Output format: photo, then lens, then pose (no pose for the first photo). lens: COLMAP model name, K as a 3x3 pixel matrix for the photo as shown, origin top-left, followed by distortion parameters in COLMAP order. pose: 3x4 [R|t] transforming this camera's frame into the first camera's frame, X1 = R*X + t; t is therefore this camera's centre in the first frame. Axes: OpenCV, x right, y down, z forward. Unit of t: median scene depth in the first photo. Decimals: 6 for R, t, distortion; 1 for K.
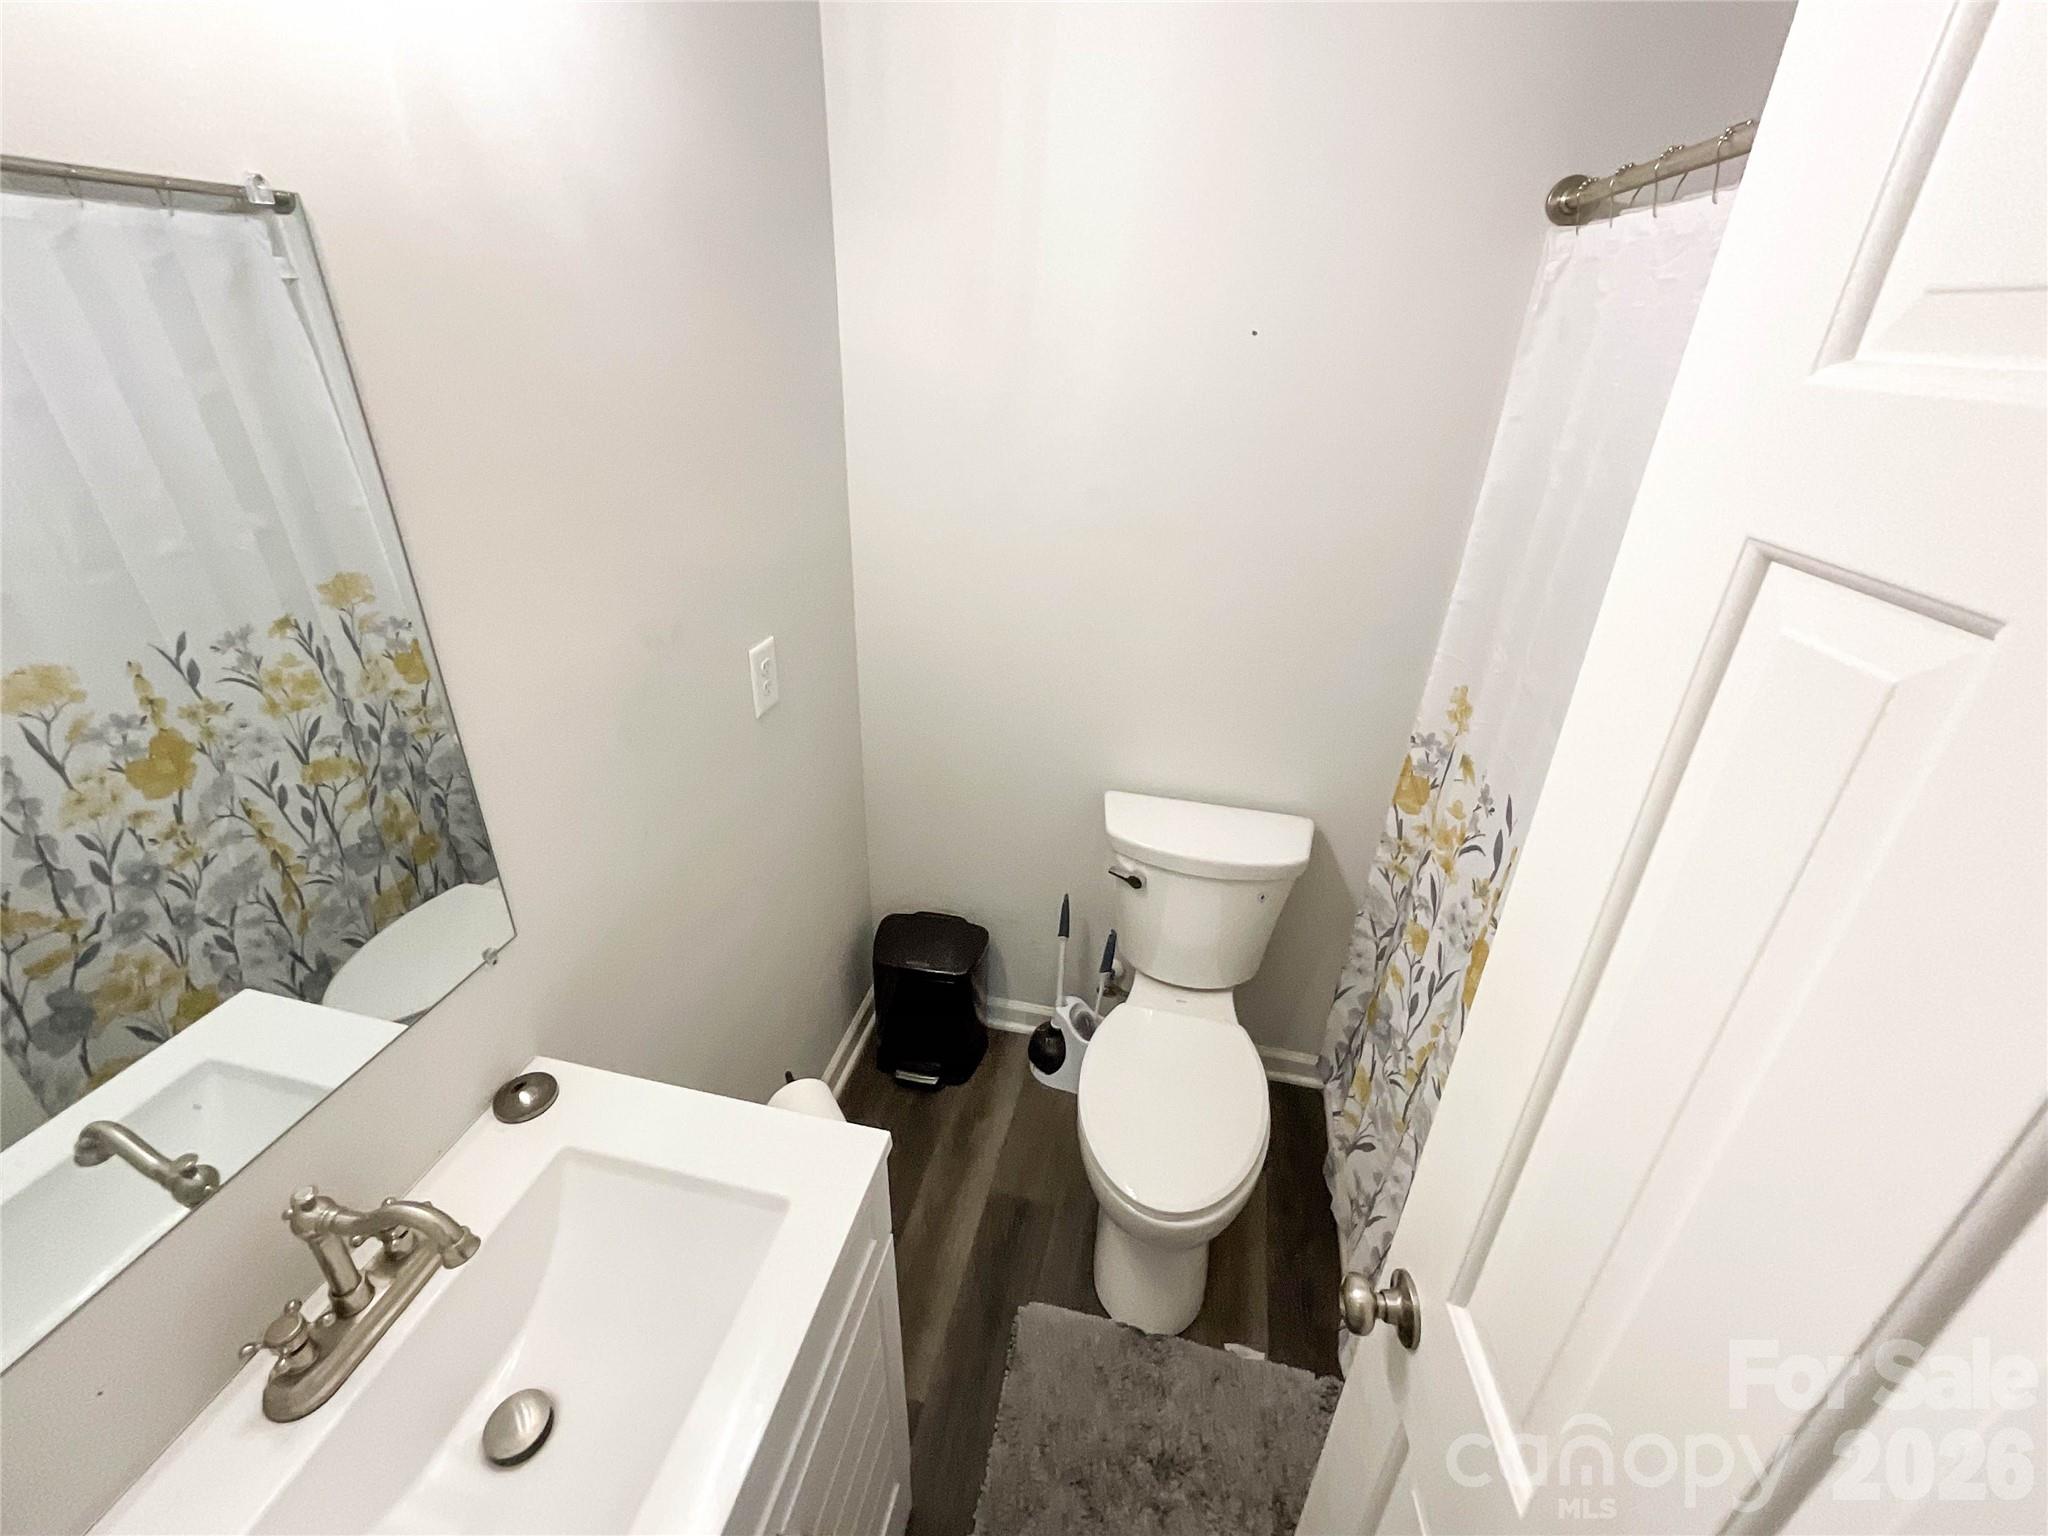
lens RADIAL K [[826.4, 0, 1041.4], [0, 826.4, 766.2], [0, 0, 1]] dist [-0.000193, 0.003245]
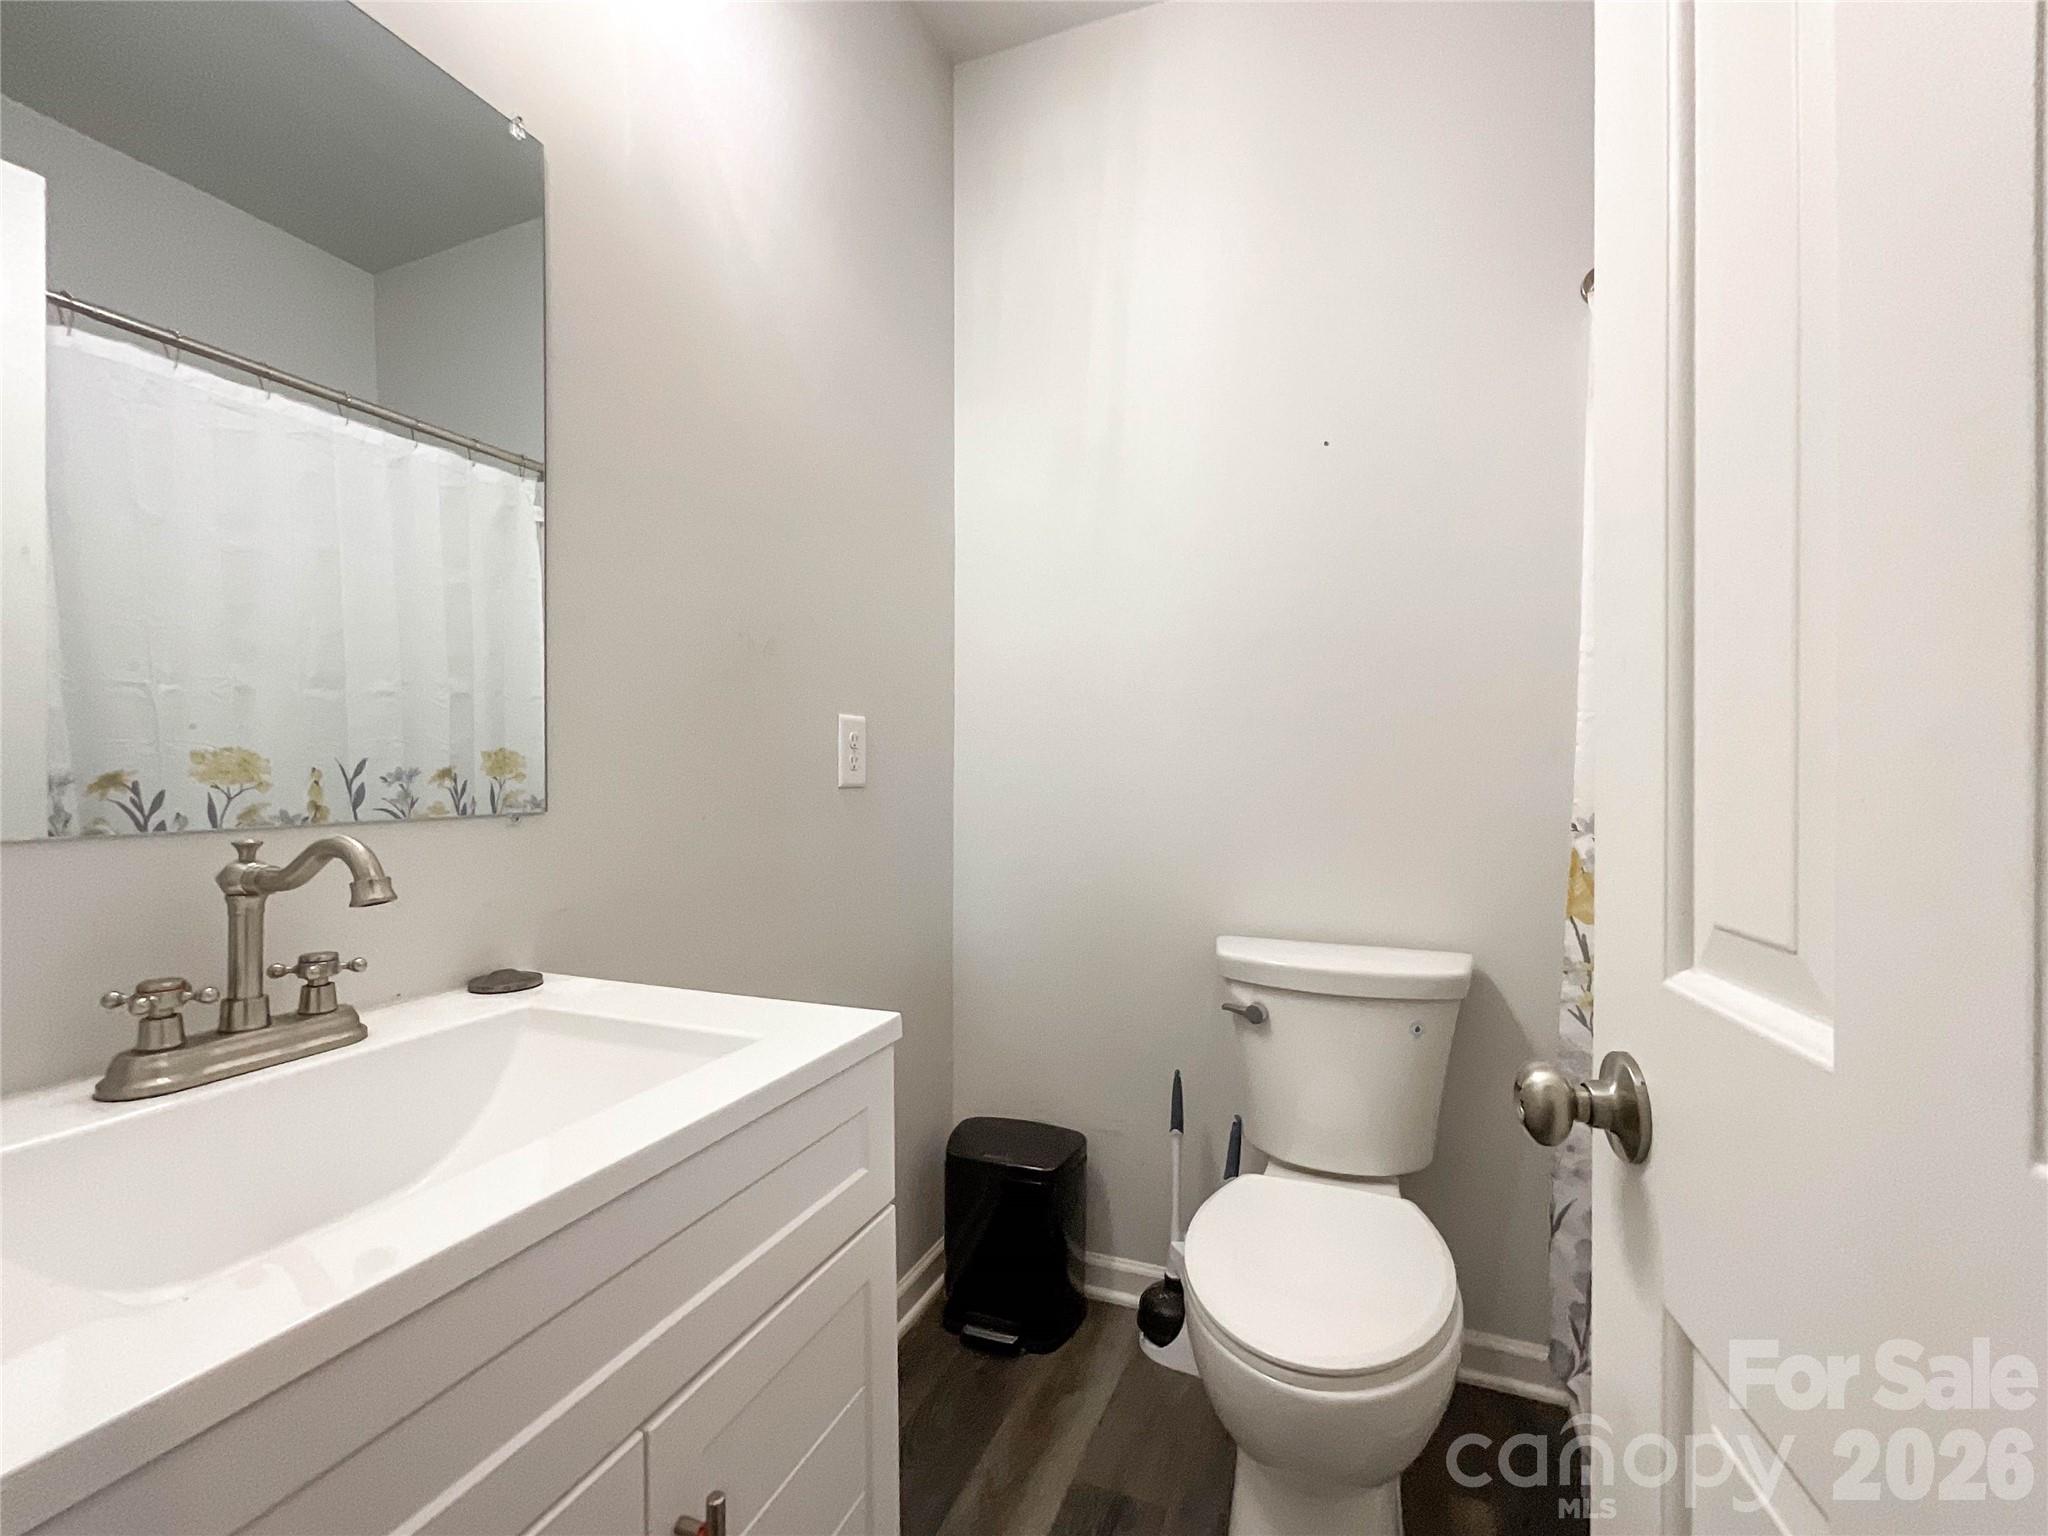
lens RADIAL K [[876.8, 0, 1040.6], [0, 876.8, 773.3], [0, 0, 1]] dist [-0.026685, 0.020329]
pose [[0.988455, -0.027943, -0.148918, 0.038097], [-0.036968, 0.908667, -0.415882, 0.290114], [0.146938, 0.416586, 0.897143, 0.084053]]
